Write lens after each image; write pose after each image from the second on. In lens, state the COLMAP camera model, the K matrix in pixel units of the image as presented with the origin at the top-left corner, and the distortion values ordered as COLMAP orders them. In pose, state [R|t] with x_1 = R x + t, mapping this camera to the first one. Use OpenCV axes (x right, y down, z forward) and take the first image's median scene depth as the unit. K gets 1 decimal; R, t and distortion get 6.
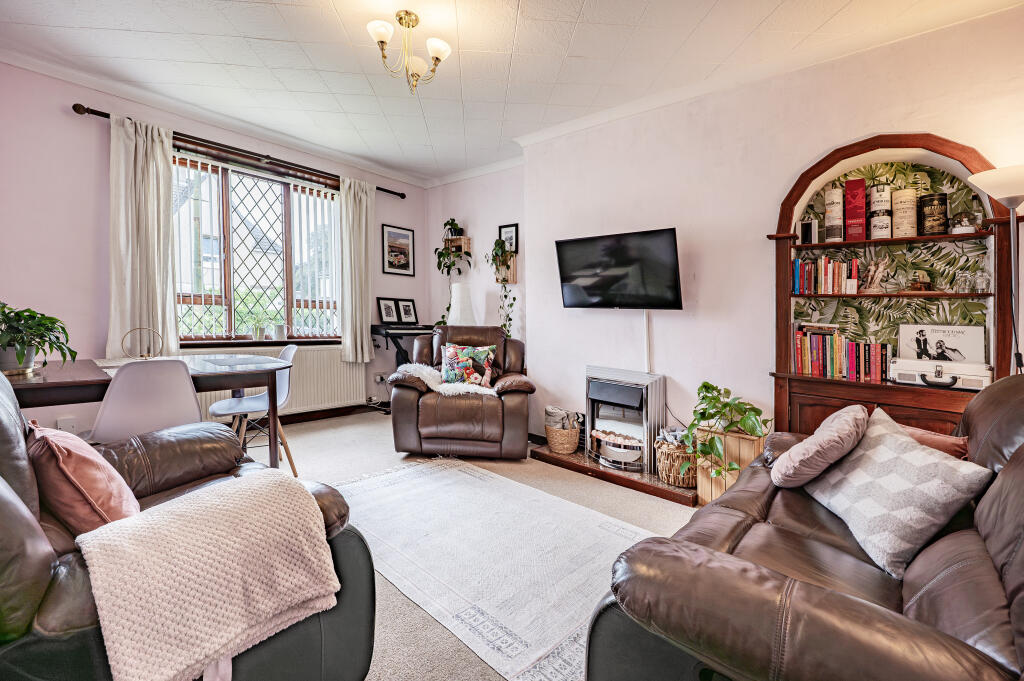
lens RADIAL K [[465.7, 0, 482.8], [0, 465.7, 279.0], [0, 0, 1]] dist [0.000013, 0.000009]
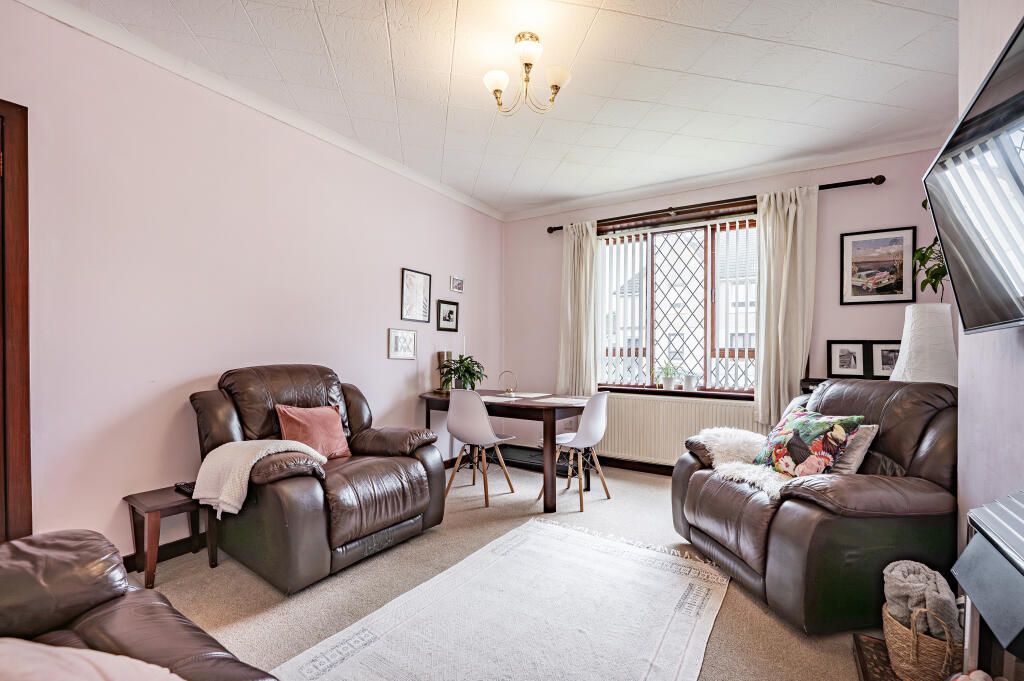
lens RADIAL K [[451.4, 0, 512.0], [0, 451.4, 340.5], [0, 0, 1]] dist [0.001979, 0.000241]
pose [[0.158299, -0.064897, -0.985256, 0.431252], [0.063400, 0.996447, -0.055448, 0.054468], [0.985354, -0.053688, 0.161851, 0.480995]]
